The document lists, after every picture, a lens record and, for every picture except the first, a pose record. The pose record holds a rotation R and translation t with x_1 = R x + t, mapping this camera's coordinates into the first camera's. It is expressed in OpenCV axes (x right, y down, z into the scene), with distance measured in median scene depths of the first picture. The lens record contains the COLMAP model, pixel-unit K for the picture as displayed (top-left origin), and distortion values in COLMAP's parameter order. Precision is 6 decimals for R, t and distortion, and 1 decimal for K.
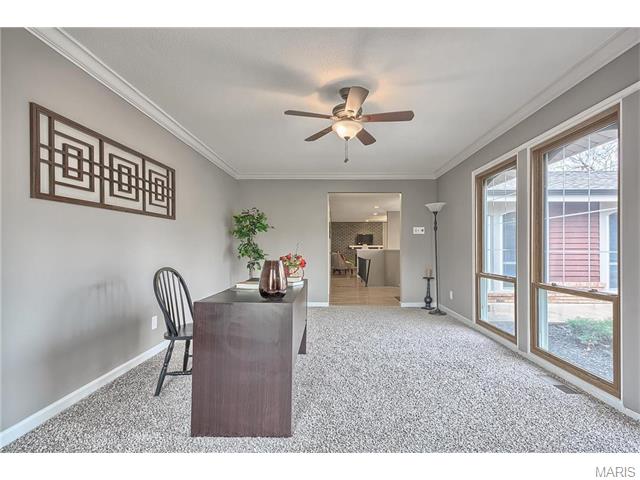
lens RADIAL K [[297.7, 0, 326.1], [0, 297.7, 248.1], [0, 0, 1]] dist [0.002960, 0.001166]
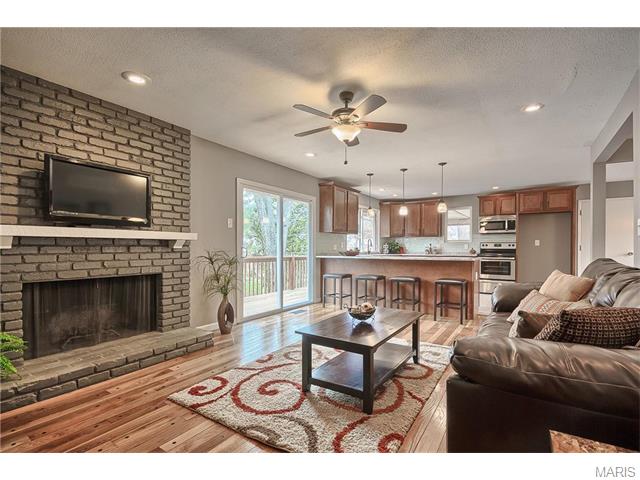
lens RADIAL K [[297.7, 0, 326.1], [0, 297.7, 248.1], [0, 0, 1]] dist [0.002960, 0.001166]
pose [[0.530208, 0.002249, 0.847865, 0.053701], [-0.003935, 0.999992, -0.000191, 0.002933], [-0.847859, -0.003235, 0.530212, 0.840523]]
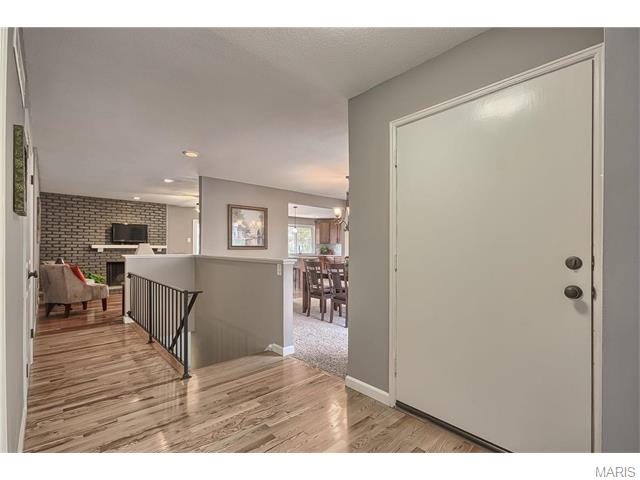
lens RADIAL K [[296.4, 0, 325.4], [0, 296.4, 245.3], [0, 0, 1]] dist [0.002762, 0.001055]
pose [[0.713740, 0.013534, 0.700280, 0.009894], [-0.008008, 0.999906, -0.011164, -0.005190], [-0.700365, 0.002360, 0.713781, 0.398678]]
